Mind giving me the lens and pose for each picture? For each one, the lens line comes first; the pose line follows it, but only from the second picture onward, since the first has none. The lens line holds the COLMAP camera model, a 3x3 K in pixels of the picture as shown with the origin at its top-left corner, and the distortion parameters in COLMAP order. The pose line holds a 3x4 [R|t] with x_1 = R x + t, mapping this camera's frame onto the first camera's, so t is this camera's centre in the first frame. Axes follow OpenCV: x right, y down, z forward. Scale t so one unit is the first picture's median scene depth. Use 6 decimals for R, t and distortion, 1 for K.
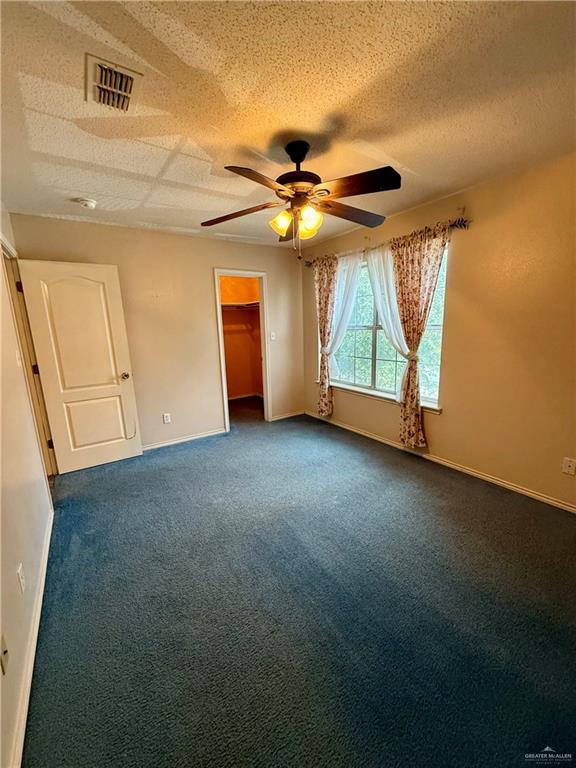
lens RADIAL K [[313.6, 0, 289.5], [0, 313.6, 383.3], [0, 0, 1]] dist [0.000866, 0.000003]
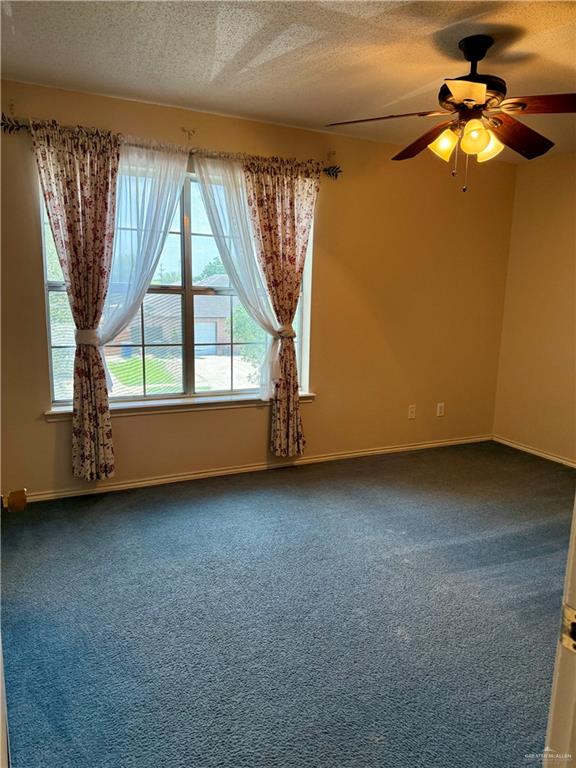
lens RADIAL K [[537.5, 0, 288.6], [0, 537.5, 385.9], [0, 0, 1]] dist [0.006295, 0.000957]
pose [[0.134749, -0.157679, 0.978253, -0.806029], [0.153407, 0.978674, 0.136616, -0.128110], [-0.978933, 0.131662, 0.156065, 0.788034]]
